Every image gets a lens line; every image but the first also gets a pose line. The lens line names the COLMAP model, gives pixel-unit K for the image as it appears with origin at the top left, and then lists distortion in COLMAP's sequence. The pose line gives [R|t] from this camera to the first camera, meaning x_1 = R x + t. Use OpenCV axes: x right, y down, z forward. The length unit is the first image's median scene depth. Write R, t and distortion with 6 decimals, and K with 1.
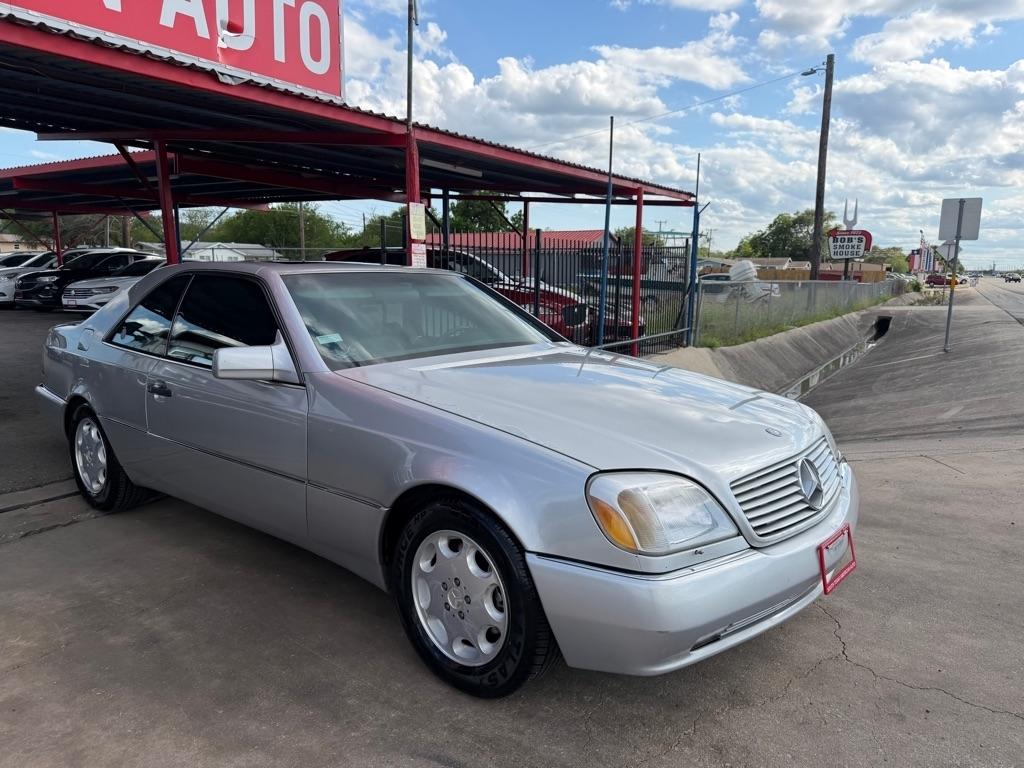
lens RADIAL K [[731.9, 0, 505.5], [0, 731.9, 384.9], [0, 0, 1]] dist [0.011946, -0.016832]
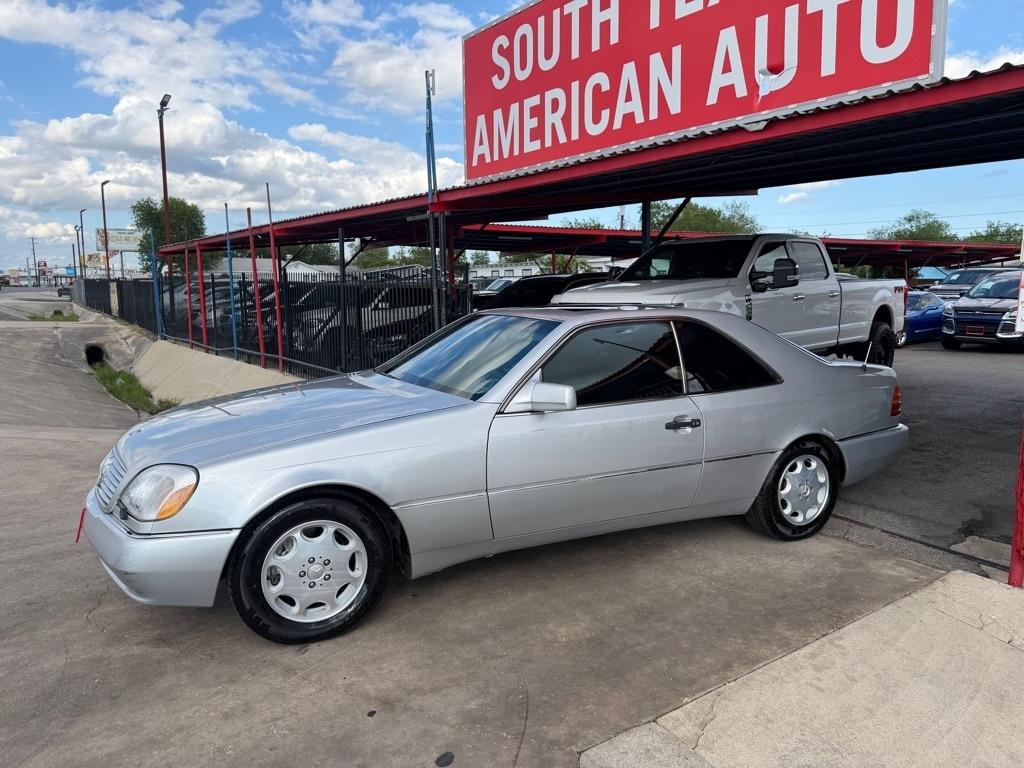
lens RADIAL K [[730.9, 0, 519.2], [0, 730.9, 382.3], [0, 0, 1]] dist [0.018636, -0.024799]
pose [[-0.374728, 0.102572, -0.921443, 0.691291], [-0.152946, 0.973406, 0.170556, -0.186475], [0.914432, 0.204843, -0.349075, 1.081604]]
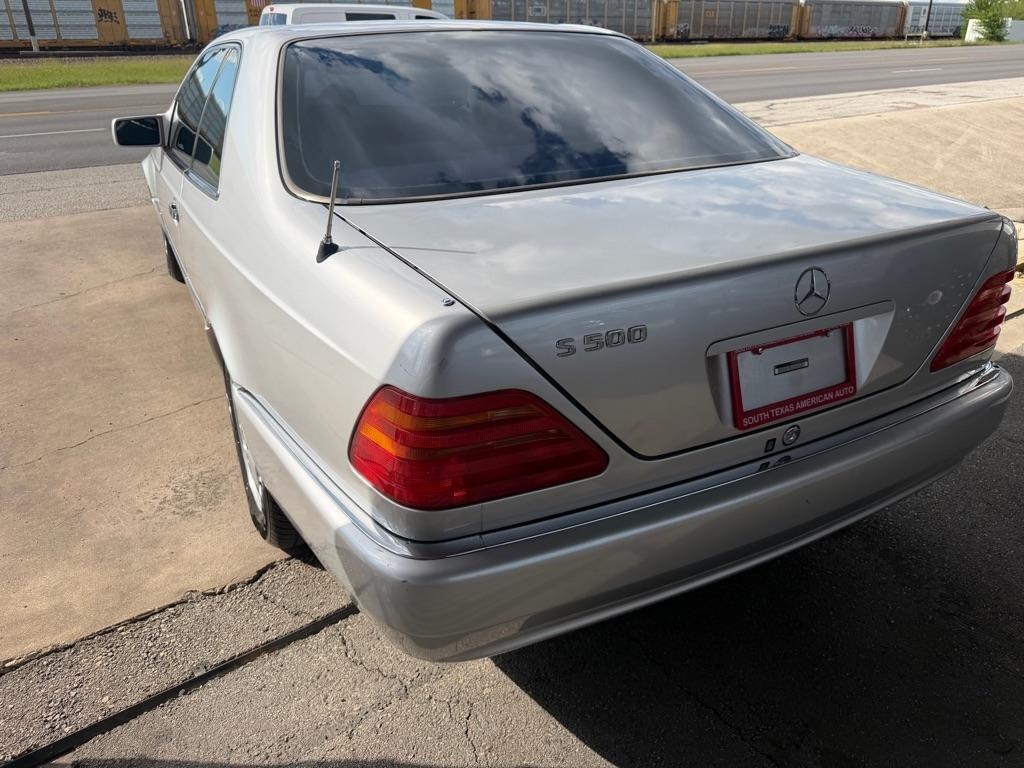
lens RADIAL K [[731.9, 0, 503.9], [0, 731.9, 386.6], [0, 0, 1]] dist [0.011946, -0.016832]
pose [[-0.920119, -0.170411, 0.352619, -0.535707], [0.061072, 0.826924, 0.558988, -0.217016], [-0.386847, 0.535871, -0.750461, 1.363101]]
